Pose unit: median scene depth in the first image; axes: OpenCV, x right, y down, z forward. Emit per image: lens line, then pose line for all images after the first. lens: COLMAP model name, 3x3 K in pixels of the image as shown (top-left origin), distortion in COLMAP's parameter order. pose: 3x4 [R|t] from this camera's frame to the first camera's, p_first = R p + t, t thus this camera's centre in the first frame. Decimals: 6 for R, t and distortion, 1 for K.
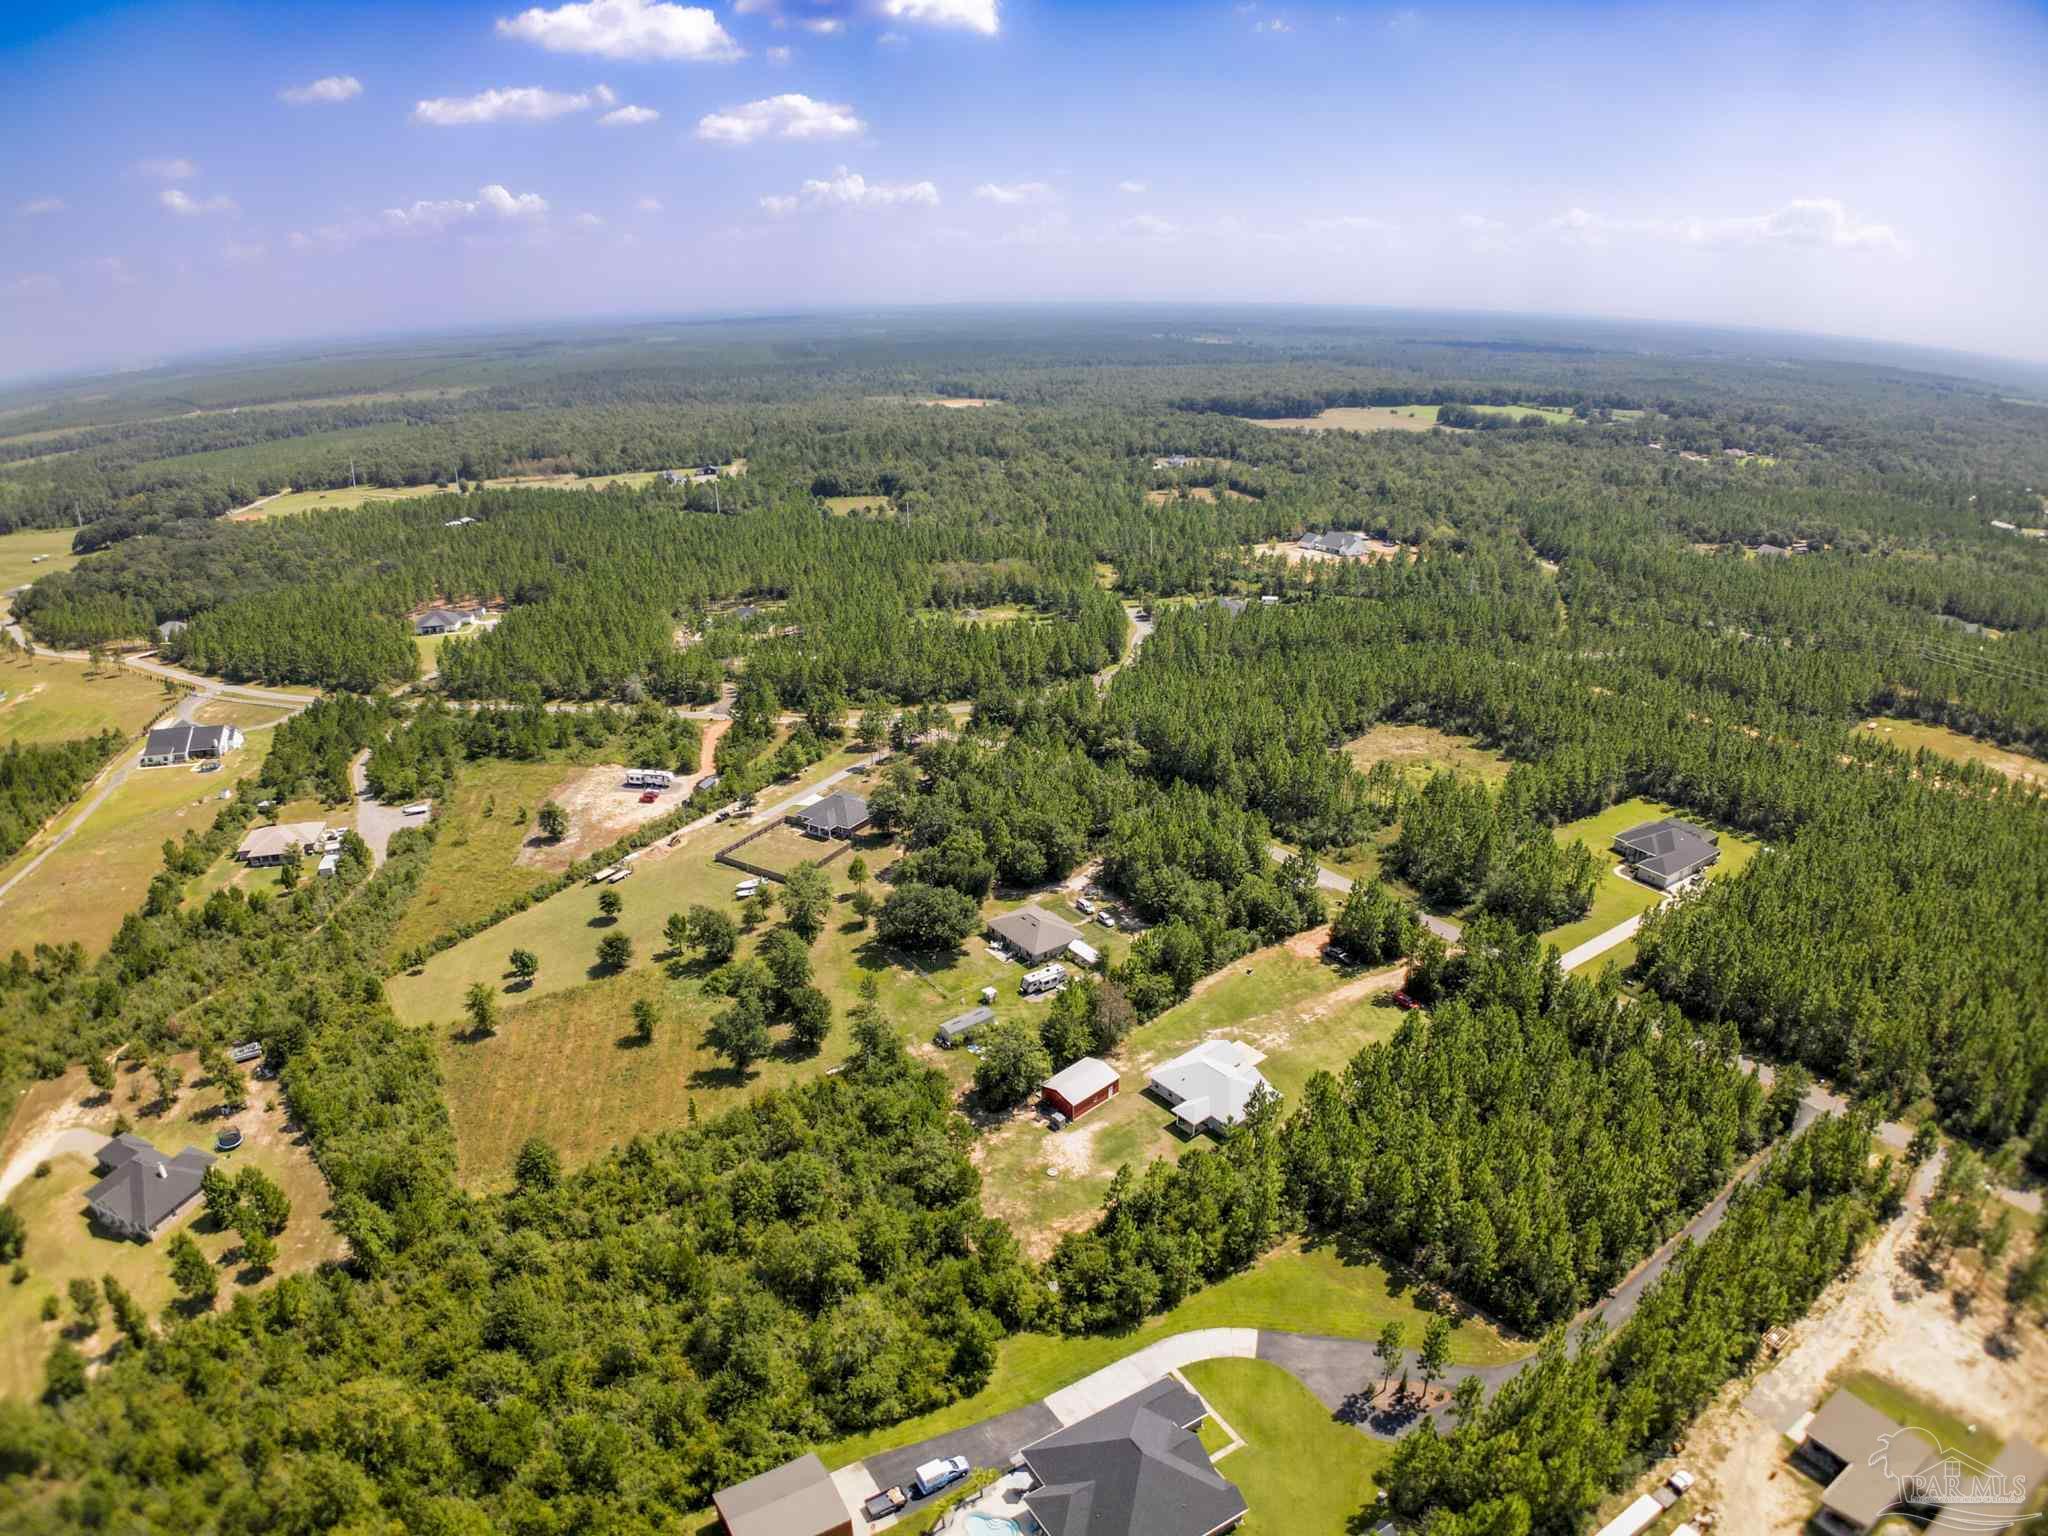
lens RADIAL K [[1237.7, 0, 1021.1], [0, 1237.7, 759.1], [0, 0, 1]] dist [-0.153915, 0.008738]
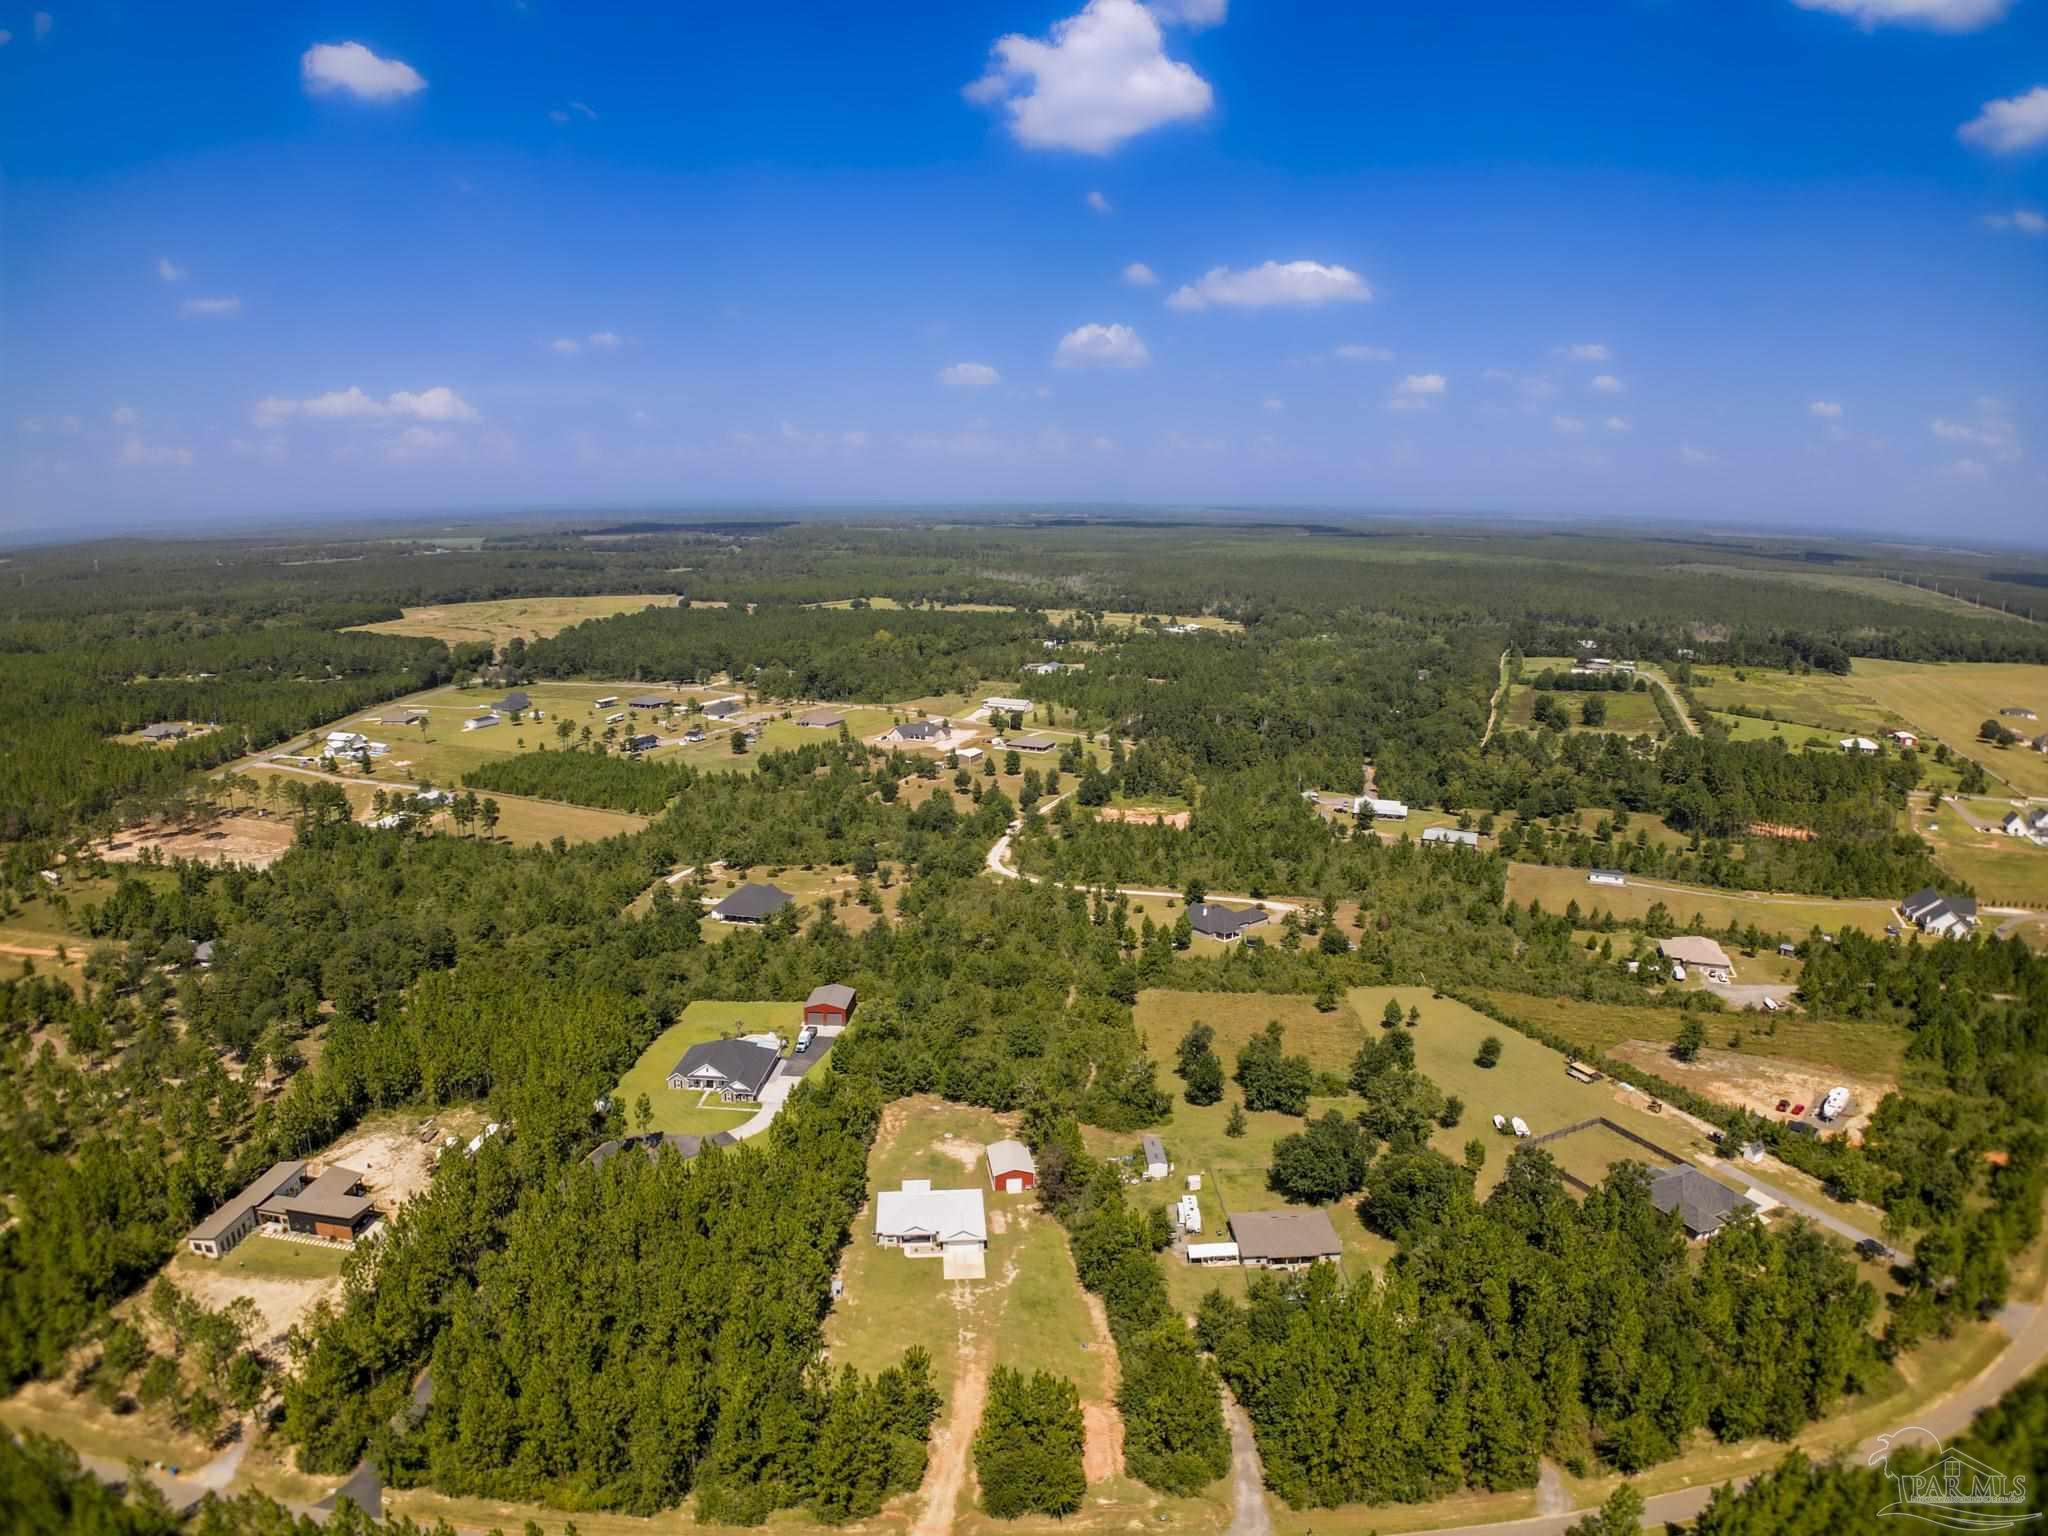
lens RADIAL K [[1236.2, 0, 1025.3], [0, 1236.2, 743.5], [0, 0, 1]] dist [-0.149075, 0.001805]
pose [[-0.570634, 0.168517, -0.803728, 0.516092], [-0.296064, 0.870683, 0.392756, -0.305249], [0.765978, 0.462075, -0.446950, 0.783161]]
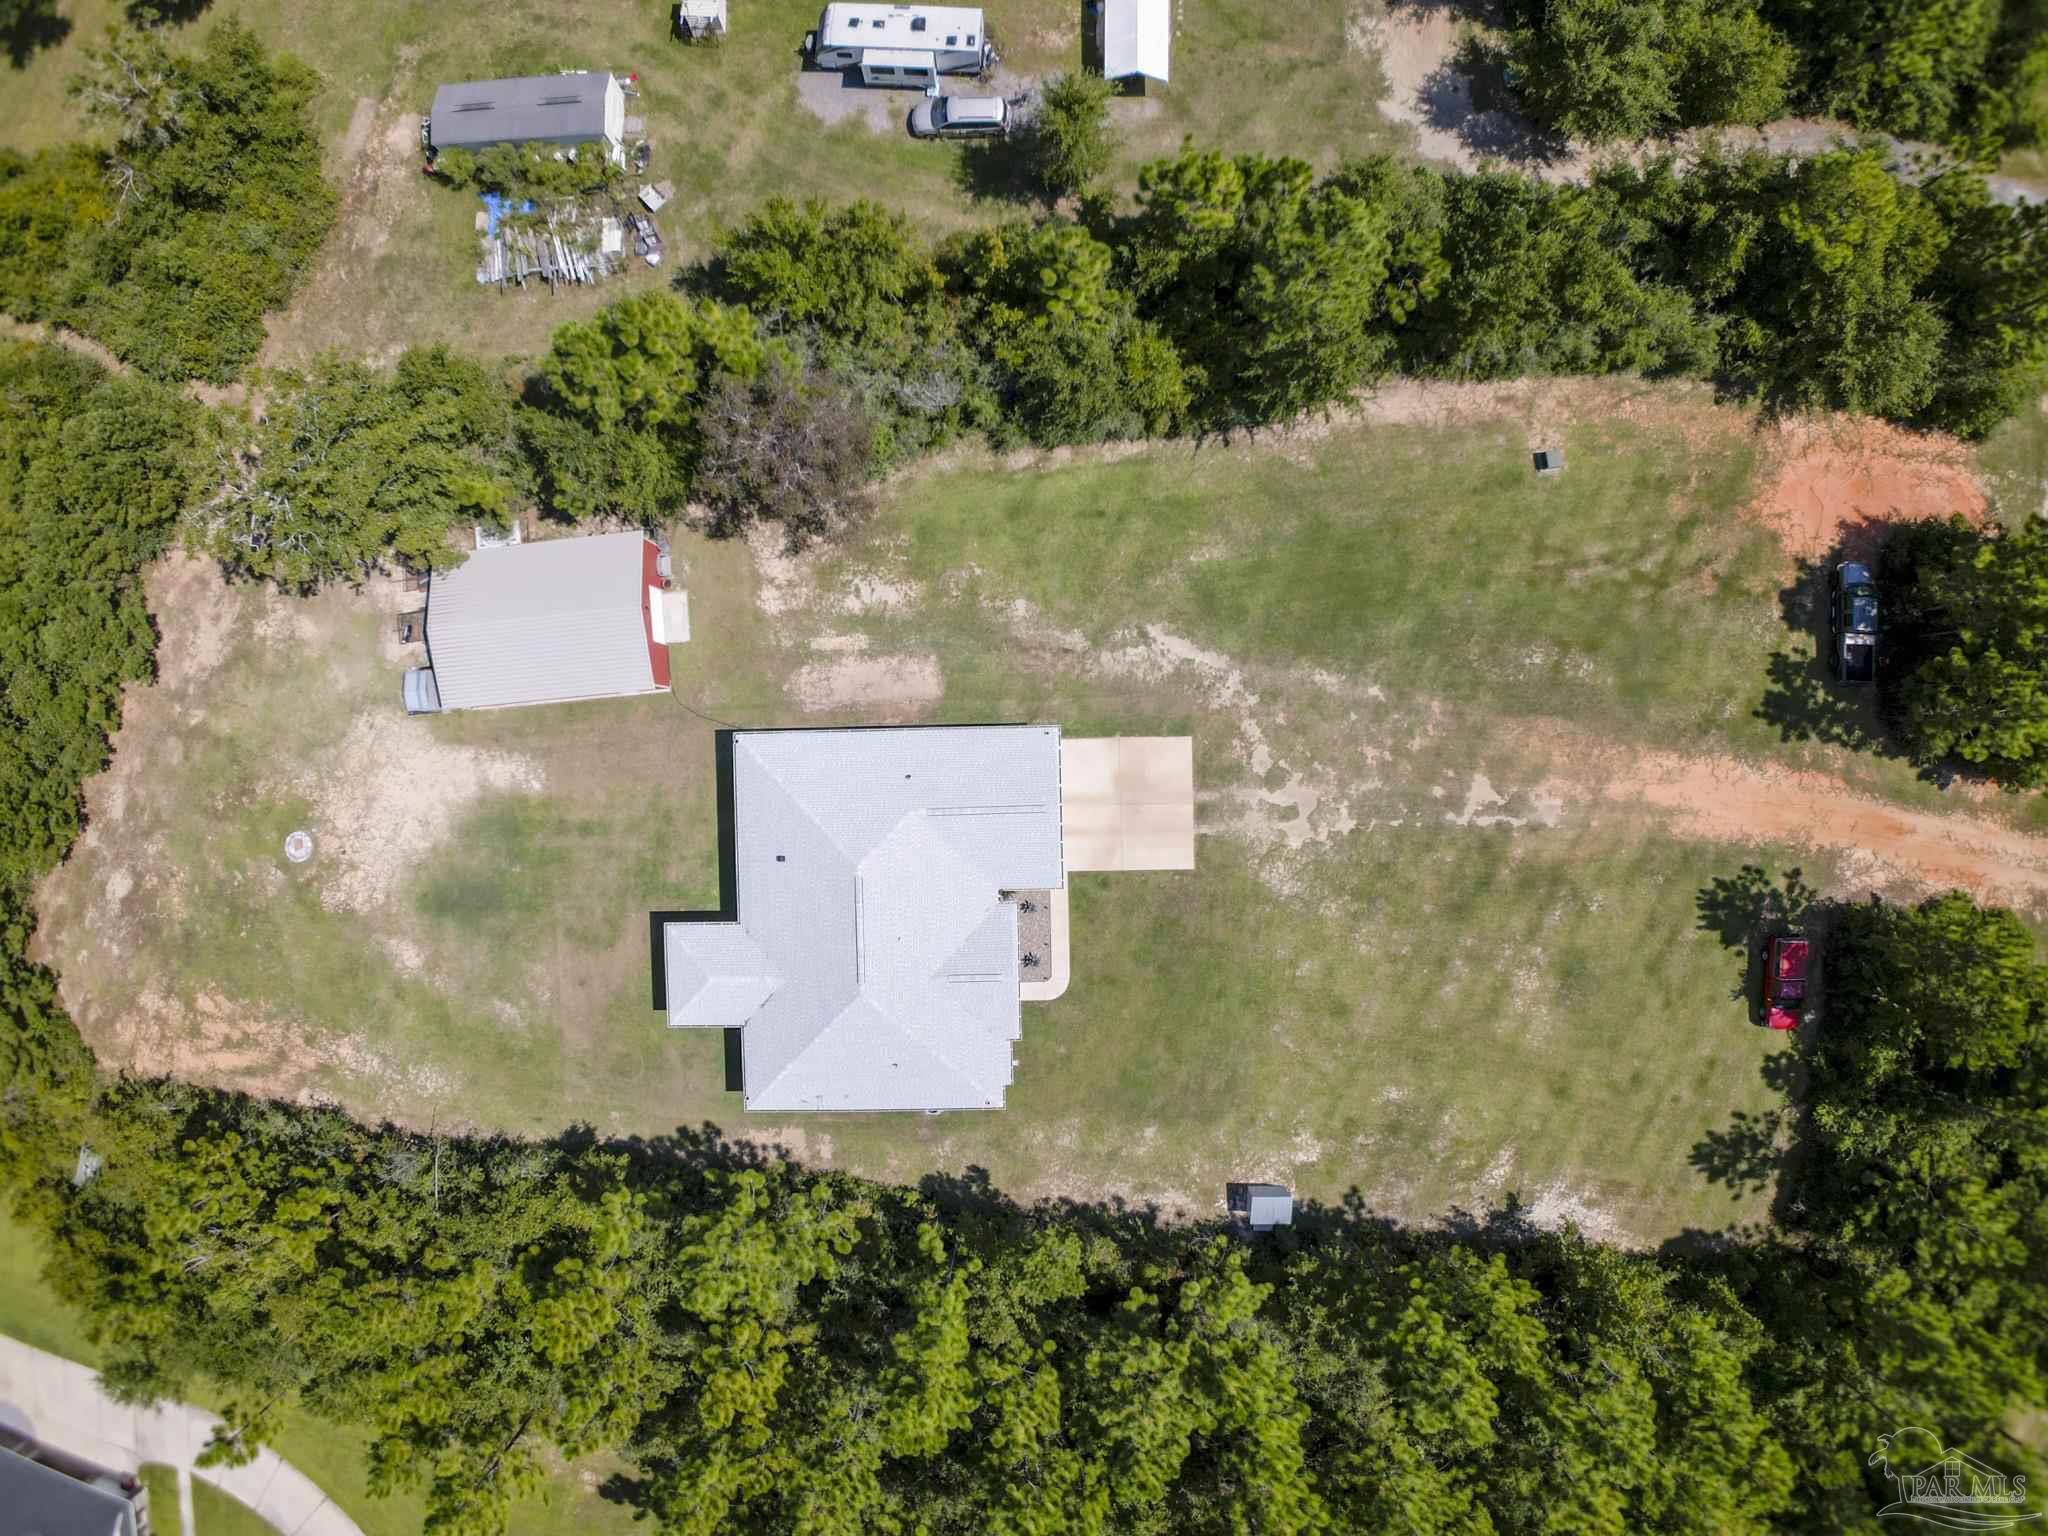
lens RADIAL K [[1237.7, 0, 1021.1], [0, 1237.7, 759.1], [0, 0, 1]] dist [-0.153915, 0.008738]
pose [[0.784405, 0.620228, 0.005159, 0.094050], [-0.222215, 0.273251, 0.935924, -0.018073], [0.579077, -0.735290, 0.352163, 0.551171]]
